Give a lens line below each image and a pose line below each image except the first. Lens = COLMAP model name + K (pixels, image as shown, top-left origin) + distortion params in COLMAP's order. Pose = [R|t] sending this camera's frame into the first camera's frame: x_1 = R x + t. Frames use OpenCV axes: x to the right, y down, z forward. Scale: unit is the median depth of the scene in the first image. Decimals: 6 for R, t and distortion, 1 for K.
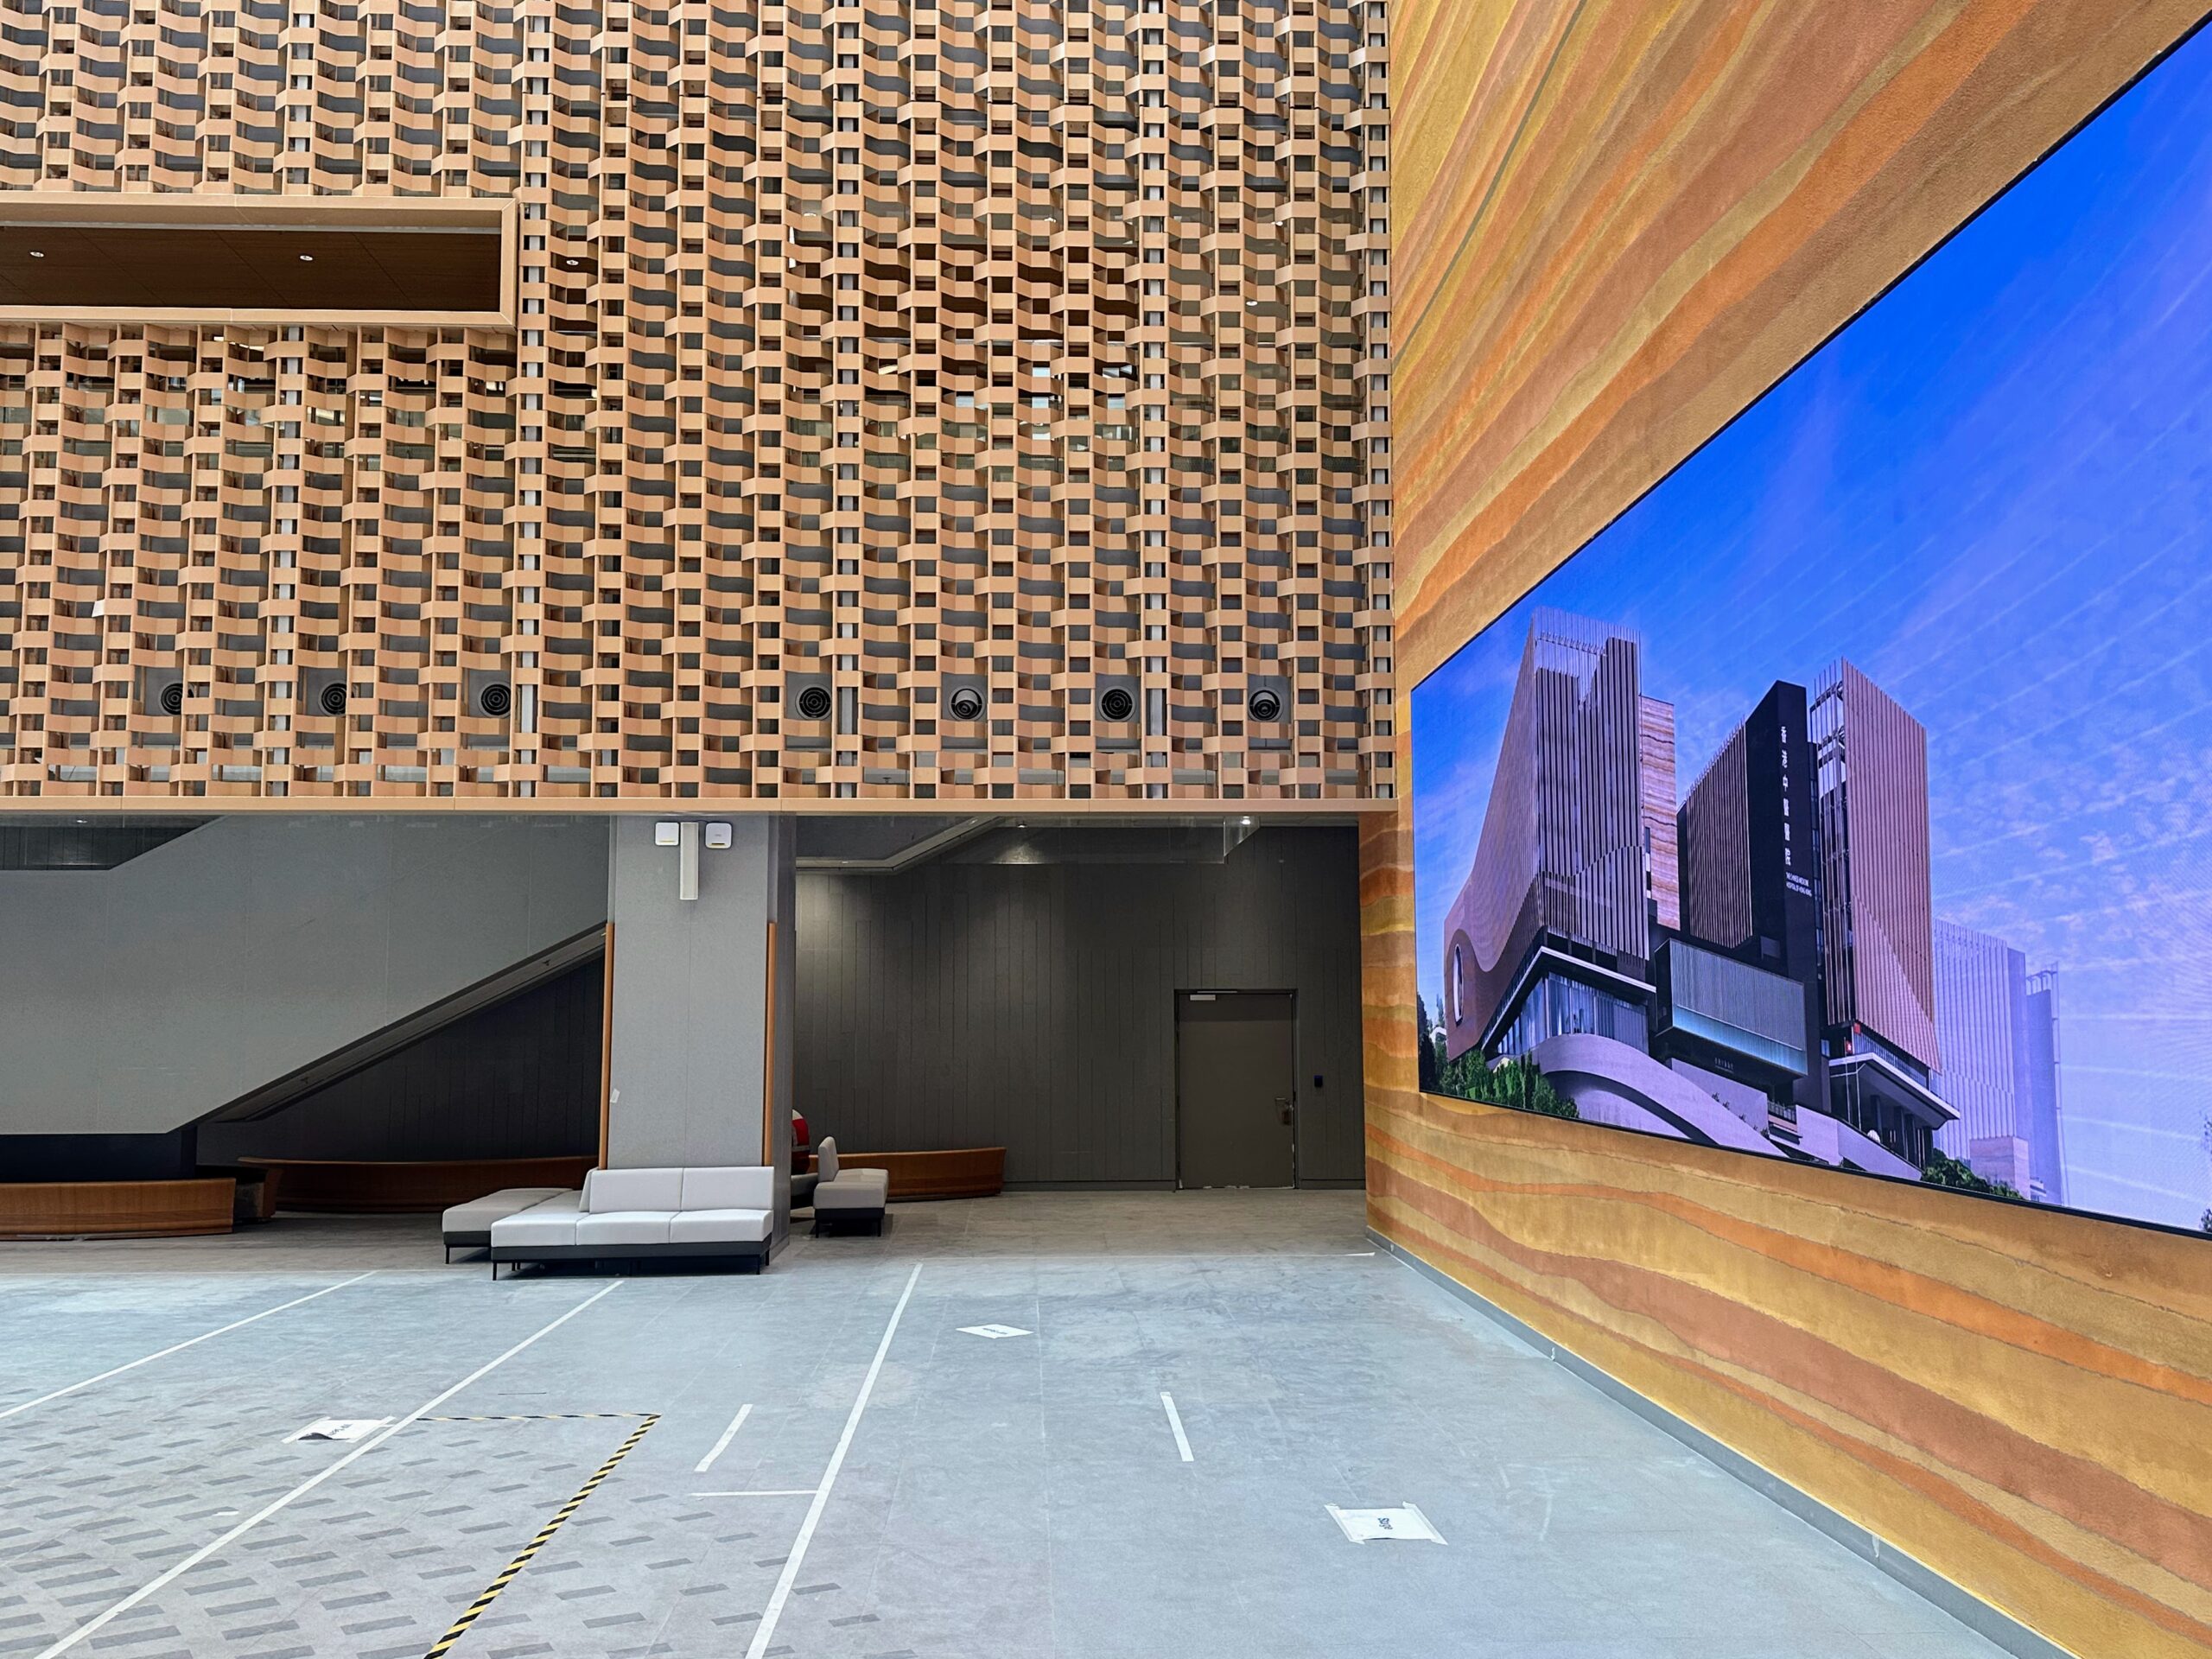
lens RADIAL K [[1933.3, 0, 1106.9], [0, 1933.3, 840.3], [0, 0, 1]] dist [0.096884, -0.071148]
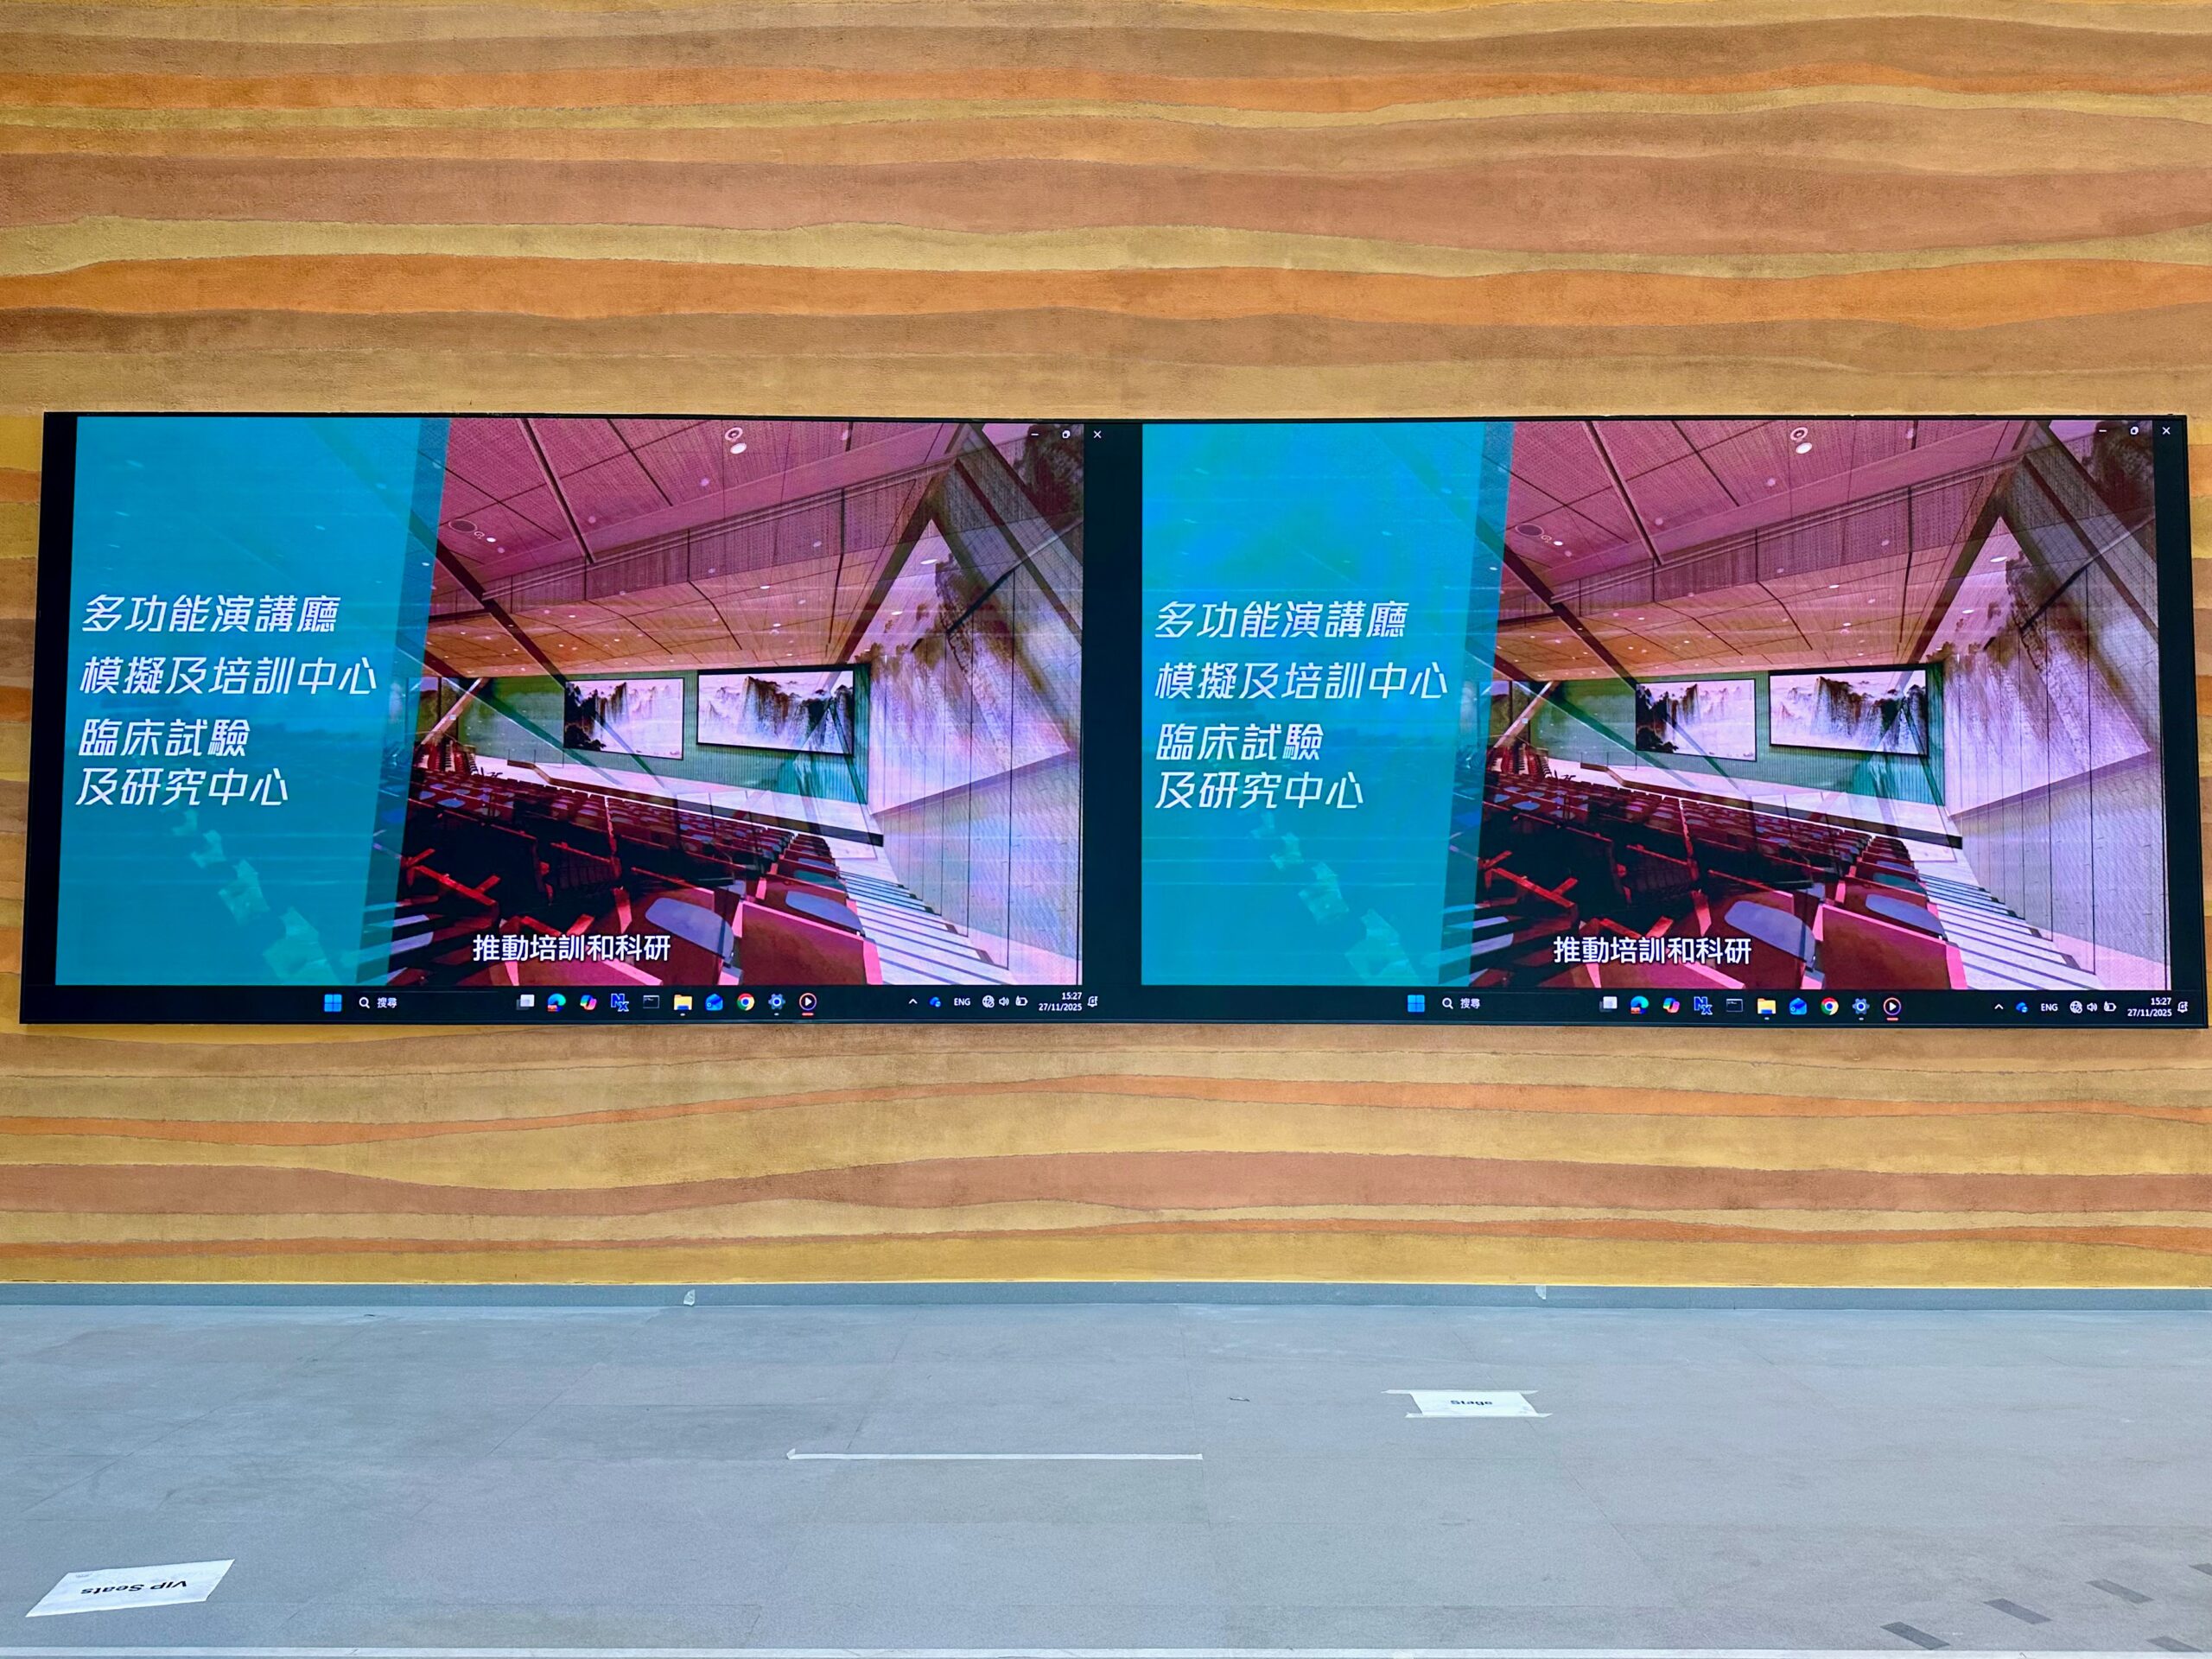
lens RADIAL K [[1651.9, 0, 1093.4], [0, 1651.9, 817.6], [0, 0, 1]] dist [0.043385, -0.050318]
pose [[0.047665, 0.066273, 0.996662, -0.359777], [-0.093548, 0.993707, -0.061603, 0.056618], [-0.994473, -0.090299, 0.053565, 0.568004]]
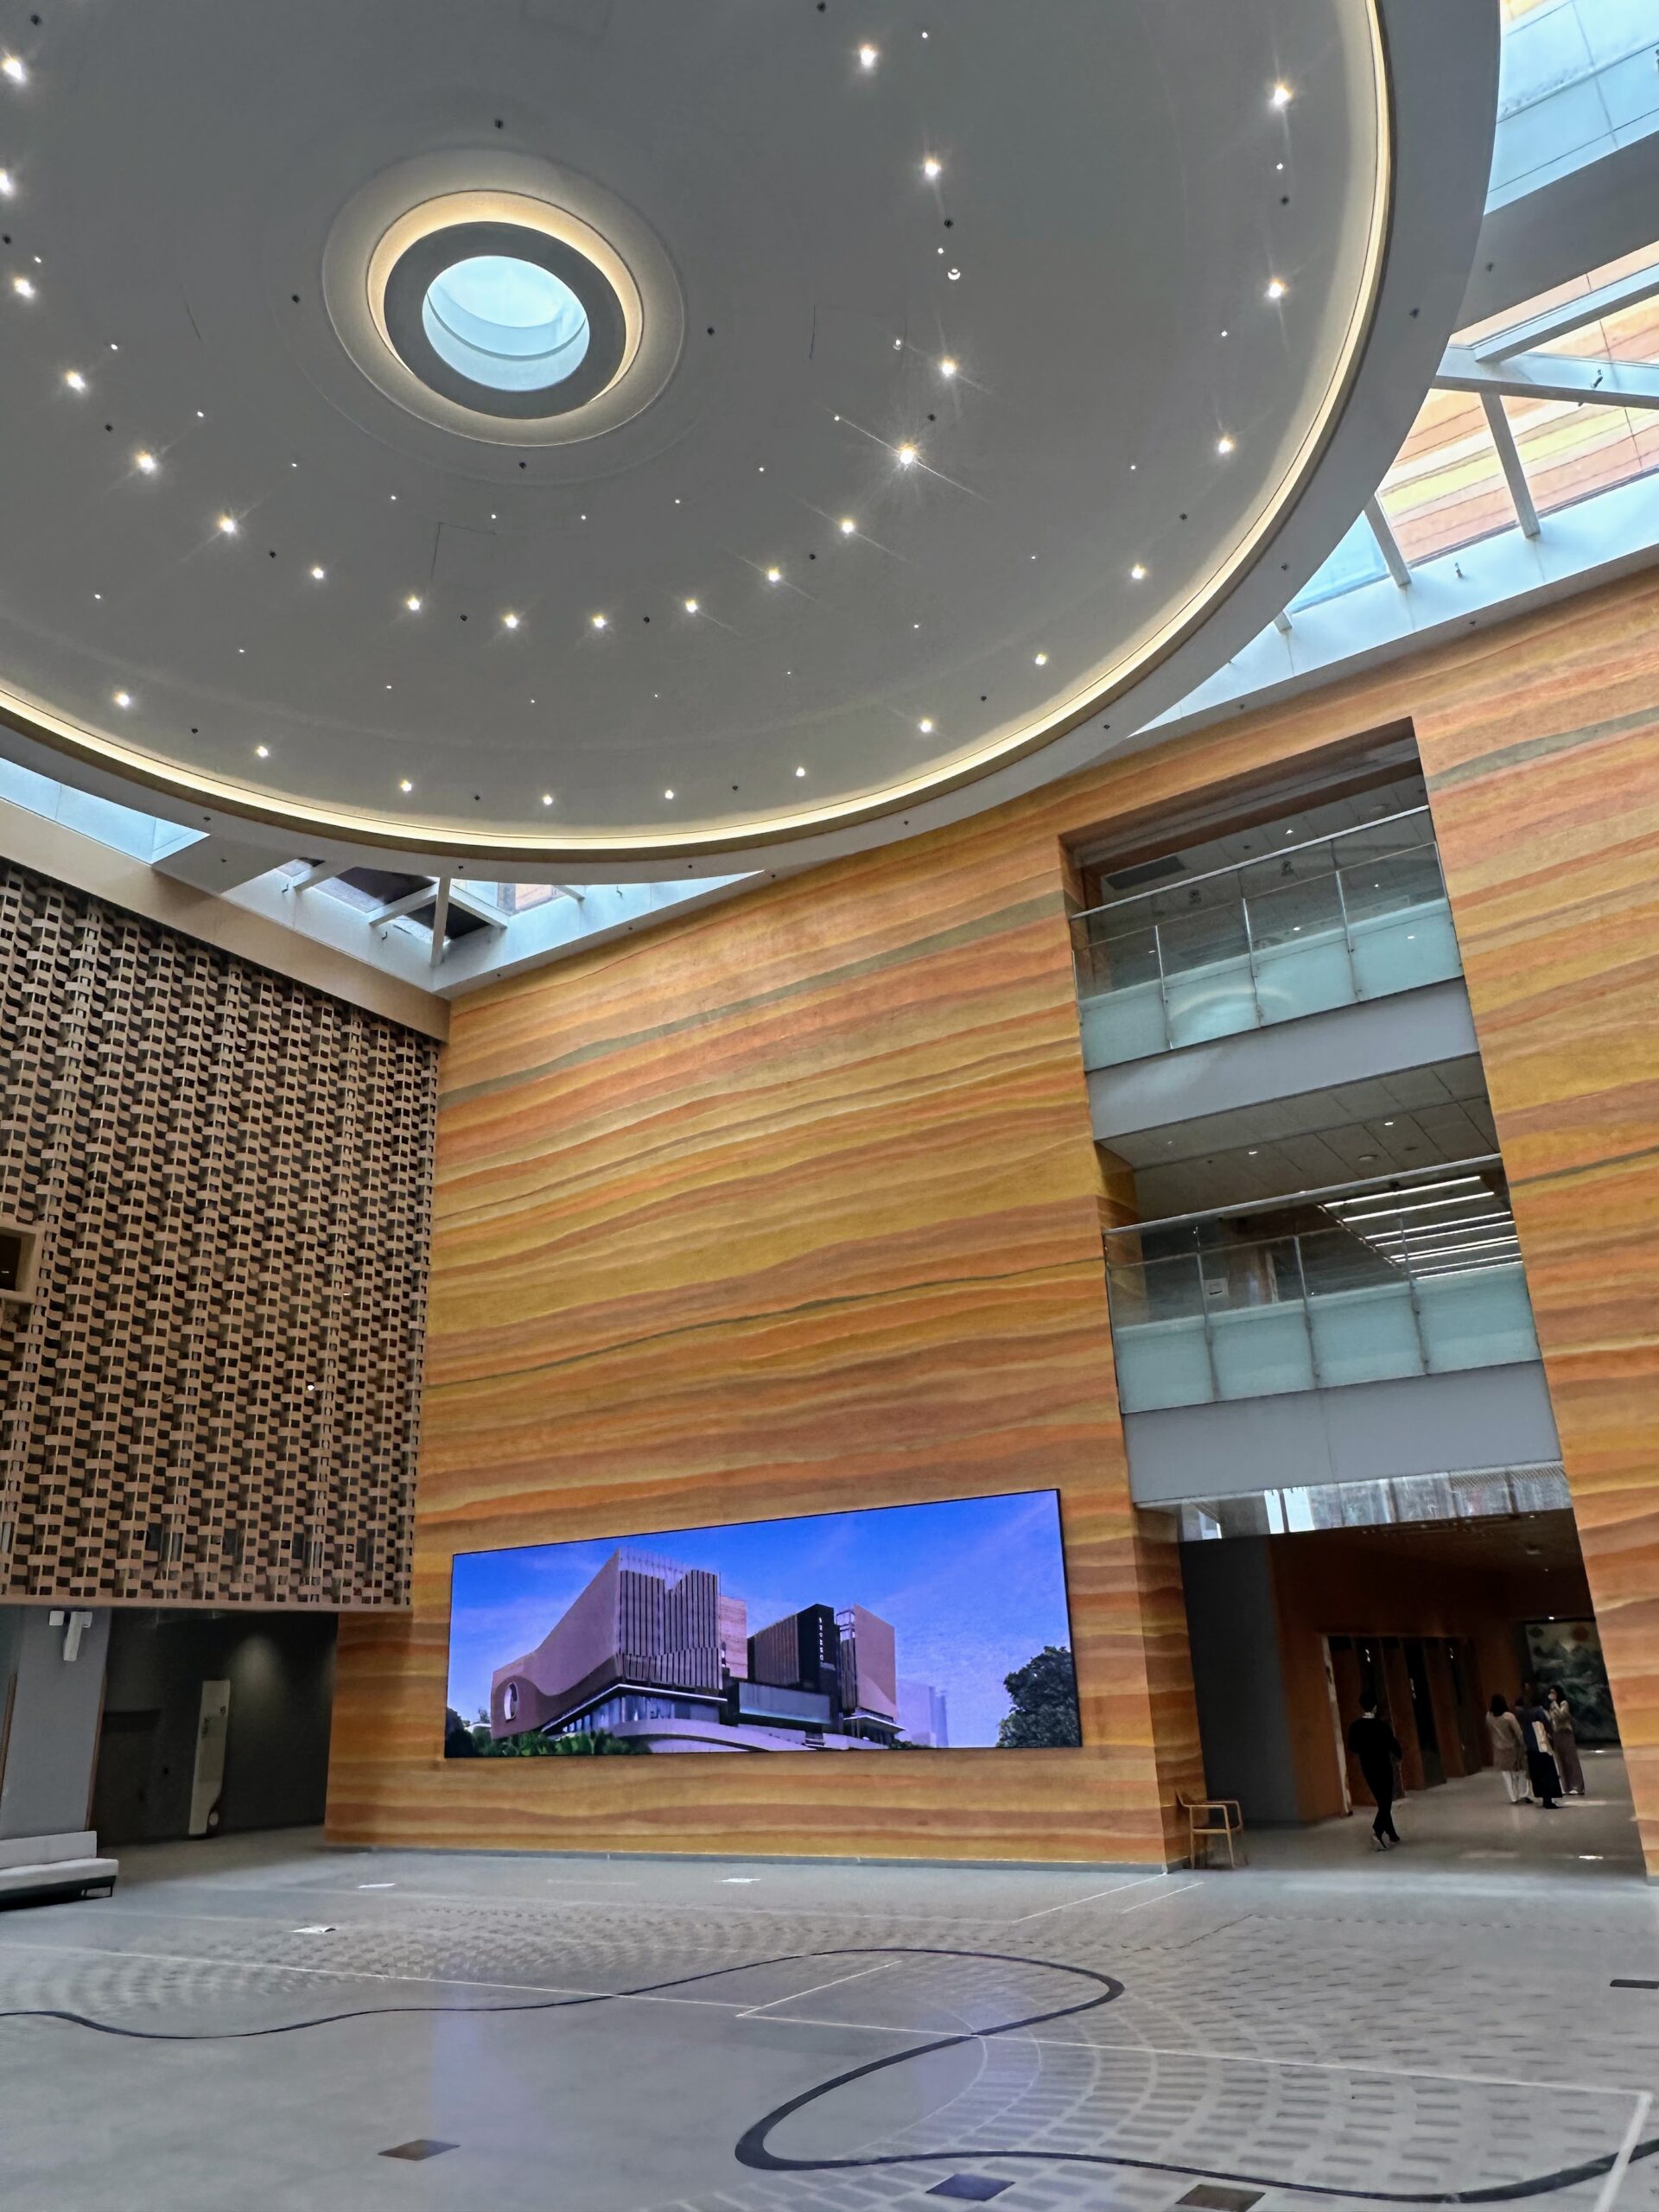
lens RADIAL K [[1540.2, 0, 826.0], [0, 1540.2, 1111.5], [0, 0, 1]] dist [-0.002728, -0.003359]
pose [[0.582727, 0.267016, 0.767549, -0.971062], [-0.037184, 0.952252, -0.303041, -0.041839], [-0.811817, 0.148049, 0.564831, -0.336296]]
